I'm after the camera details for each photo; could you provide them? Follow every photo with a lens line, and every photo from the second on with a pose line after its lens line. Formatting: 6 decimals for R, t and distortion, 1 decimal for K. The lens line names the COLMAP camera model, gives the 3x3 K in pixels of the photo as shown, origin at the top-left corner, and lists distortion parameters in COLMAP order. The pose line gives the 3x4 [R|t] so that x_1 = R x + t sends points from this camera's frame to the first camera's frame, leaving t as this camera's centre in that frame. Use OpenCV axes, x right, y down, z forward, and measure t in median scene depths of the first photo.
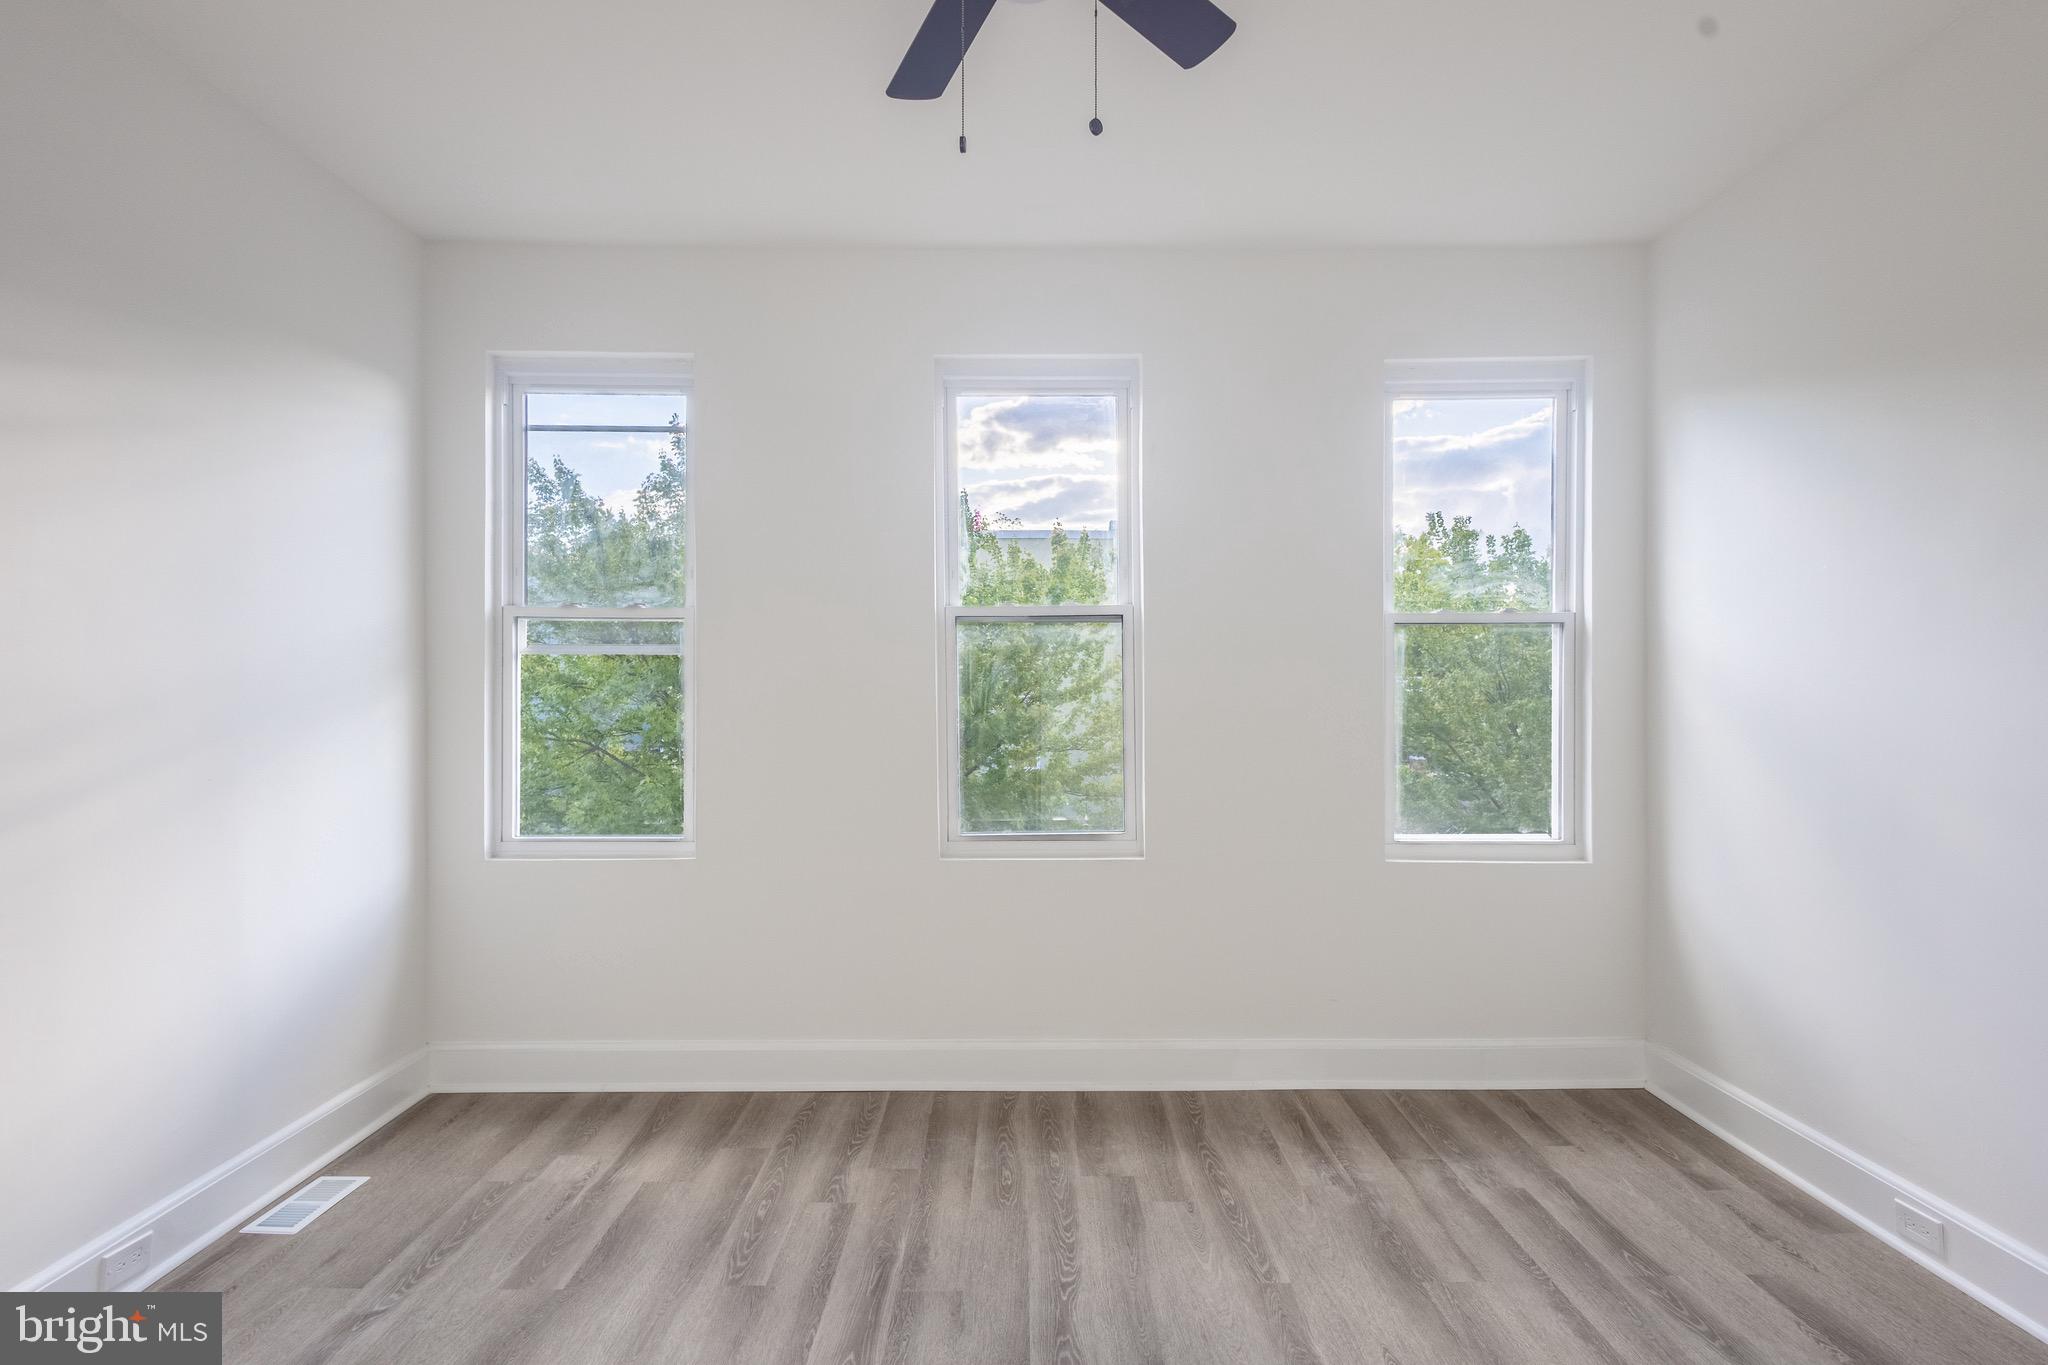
lens RADIAL K [[971.0, 0, 966.8], [0, 971.0, 695.4], [0, 0, 1]] dist [0.011710, -0.001085]
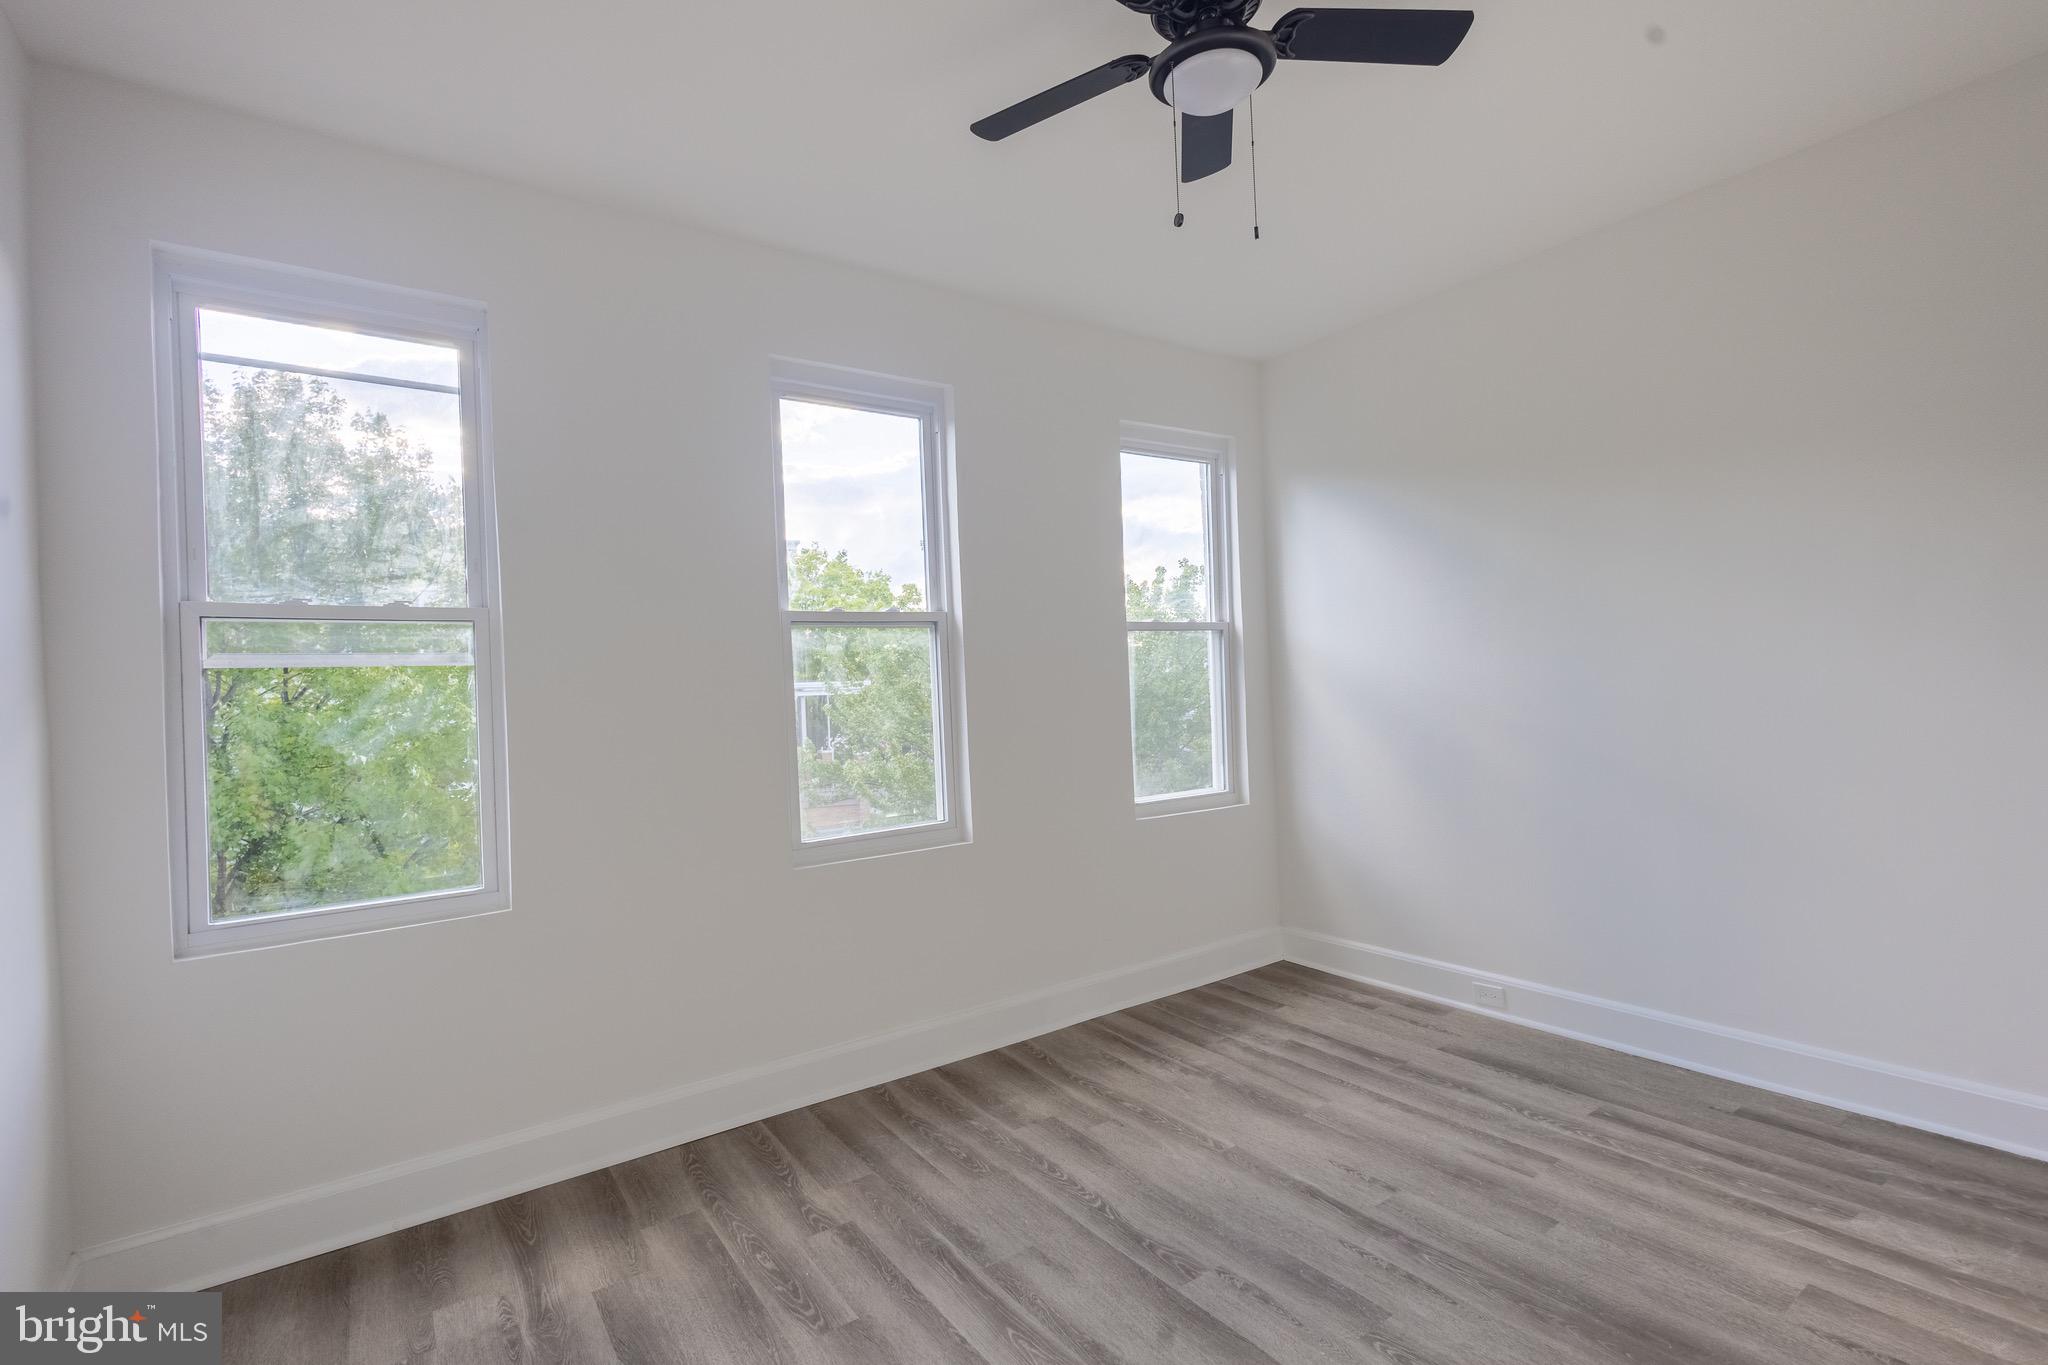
lens RADIAL K [[943.0, 0, 1024.0], [0, 943.0, 682.5], [0, 0, 1]] dist [0.015250, -0.005164]
pose [[0.821048, -0.028752, 0.570135, -0.464810], [0.041335, 0.999104, -0.009141, -0.000616], [-0.569361, 0.031072, 0.821500, 0.100559]]
